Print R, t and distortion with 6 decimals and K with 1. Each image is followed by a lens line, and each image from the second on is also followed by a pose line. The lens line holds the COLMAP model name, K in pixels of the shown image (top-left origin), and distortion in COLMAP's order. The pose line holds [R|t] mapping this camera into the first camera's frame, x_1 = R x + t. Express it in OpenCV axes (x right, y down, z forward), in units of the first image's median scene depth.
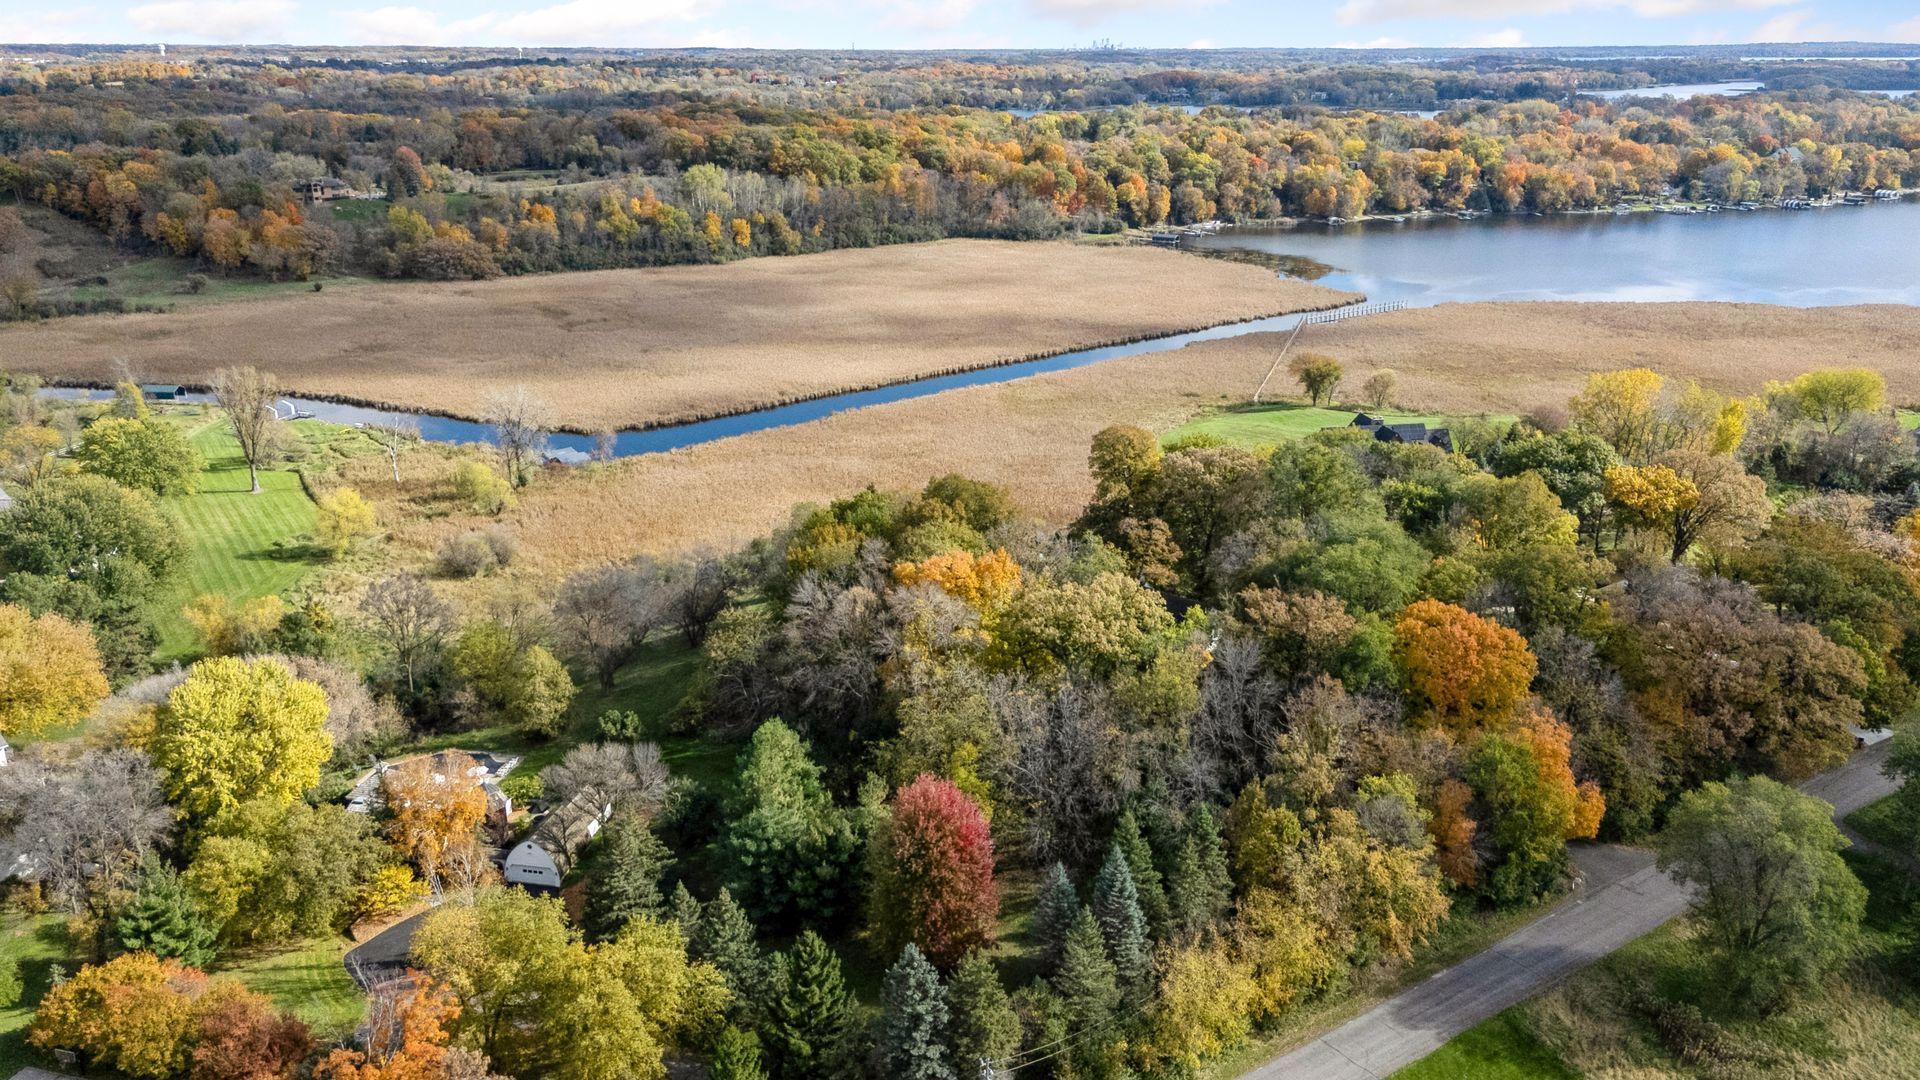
lens RADIAL K [[1467.6, 0, 950.1], [0, 1467.6, 525.9], [0, 0, 1]] dist [0.057613, -0.043781]
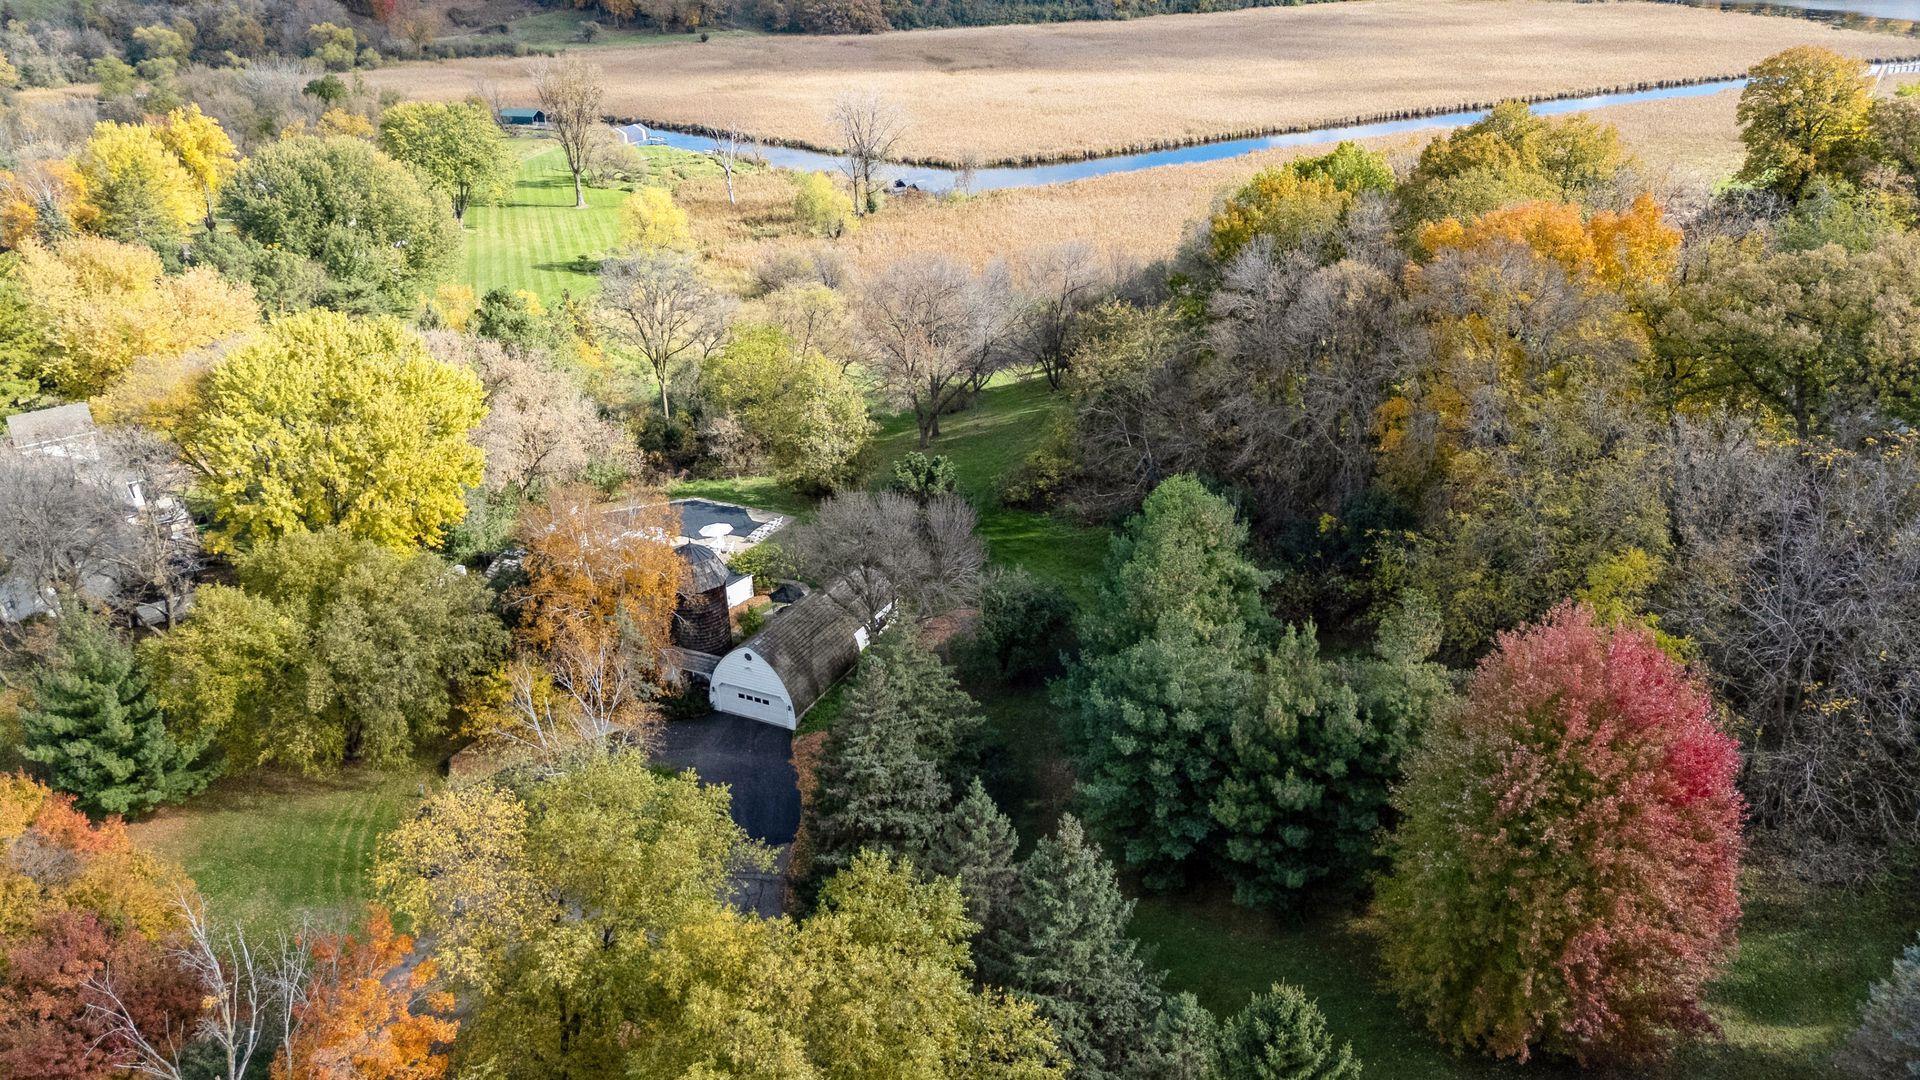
lens RADIAL K [[1467.6, 0, 944.2], [0, 1467.6, 539.6], [0, 0, 1]] dist [0.057613, -0.043781]
pose [[0.964862, 0.088803, -0.247296, -0.062195], [-0.054923, 0.988529, 0.140687, 0.074440], [0.256953, -0.122162, 0.958672, 0.408706]]
